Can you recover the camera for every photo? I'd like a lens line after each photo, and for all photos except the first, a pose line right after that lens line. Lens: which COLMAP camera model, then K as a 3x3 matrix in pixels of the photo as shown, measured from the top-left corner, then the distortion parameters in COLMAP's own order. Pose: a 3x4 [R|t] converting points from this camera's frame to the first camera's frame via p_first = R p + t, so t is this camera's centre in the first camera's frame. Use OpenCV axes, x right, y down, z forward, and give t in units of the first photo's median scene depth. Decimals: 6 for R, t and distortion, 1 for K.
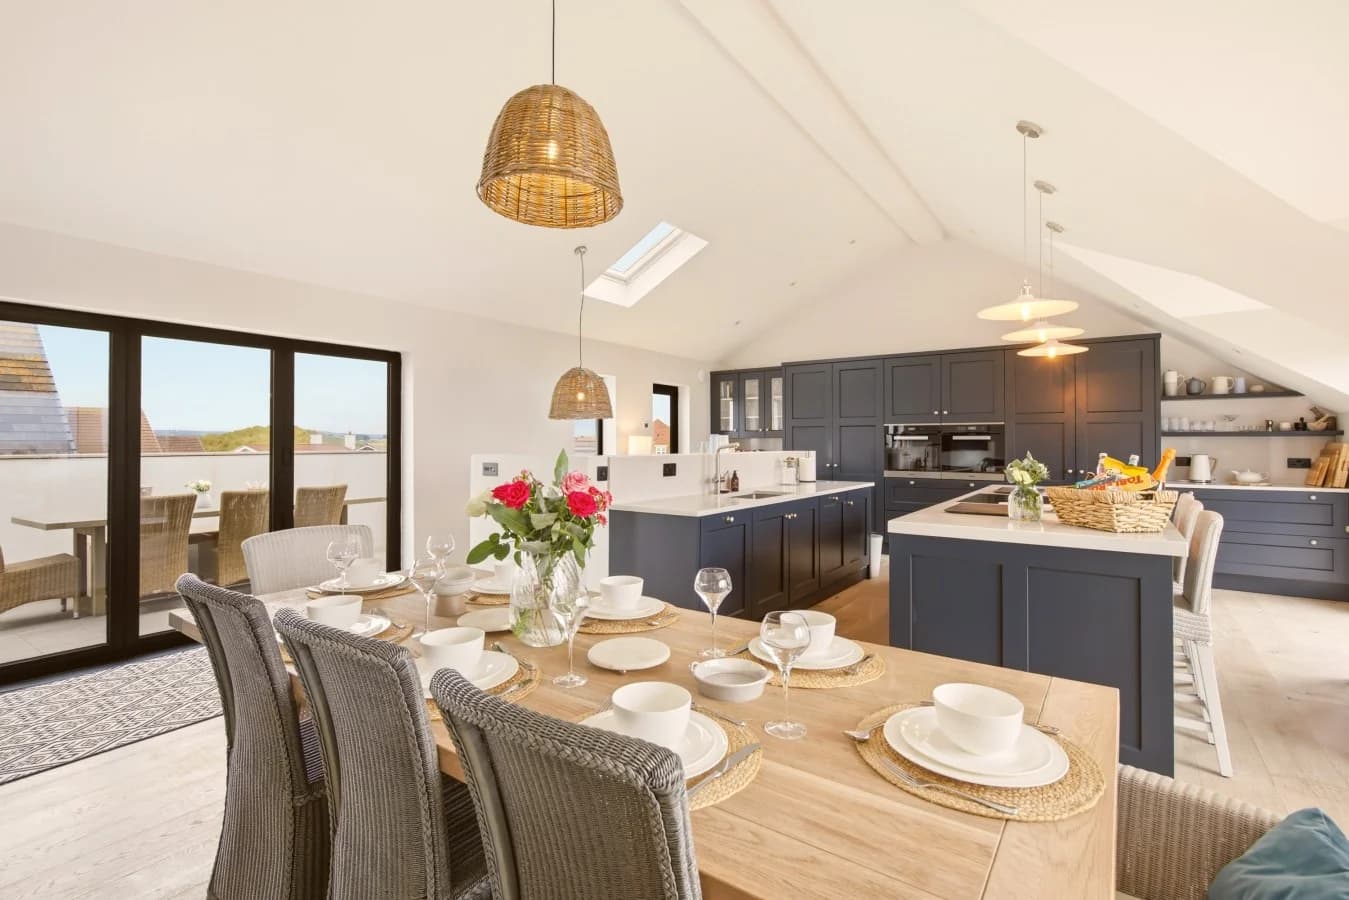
lens RADIAL K [[629.7, 0, 670.8], [0, 629.7, 452.4], [0, 0, 1]] dist [0.003893, -0.000691]
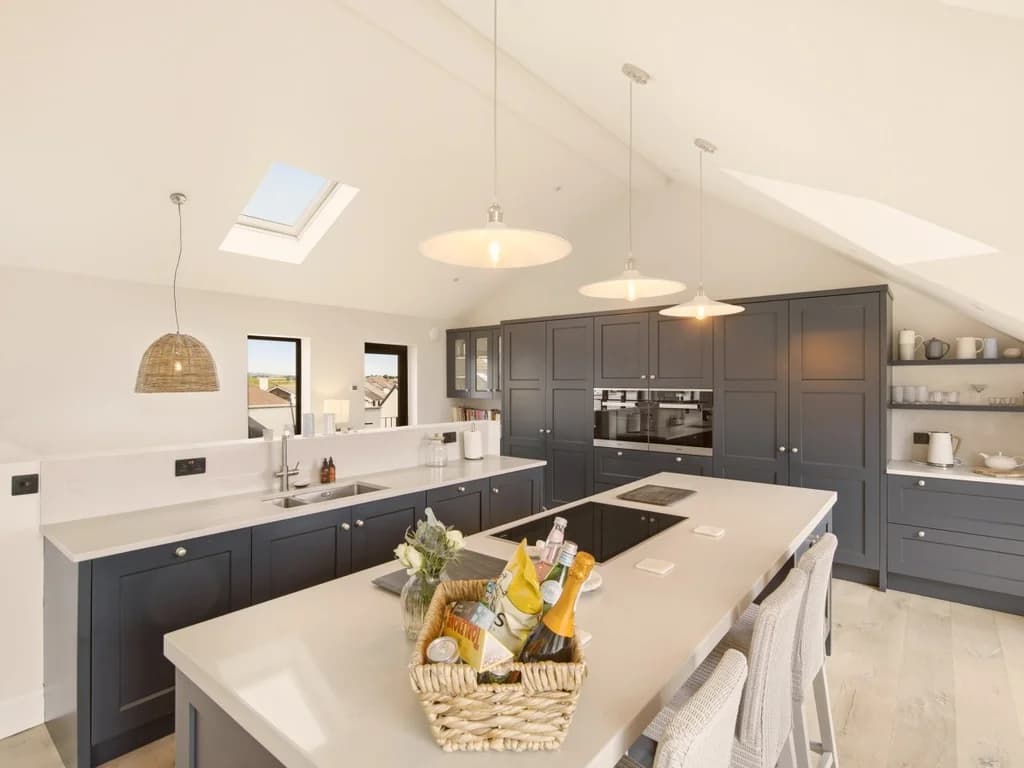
lens RADIAL K [[524.8, 0, 511.9], [0, 524.8, 398.0], [0, 0, 1]] dist [0.000047, 0.001711]
pose [[0.997176, 0.001670, -0.075085, 0.329380], [-0.000389, 0.999854, 0.017071, -0.051614], [0.075102, -0.016994, 0.997031, 0.273839]]
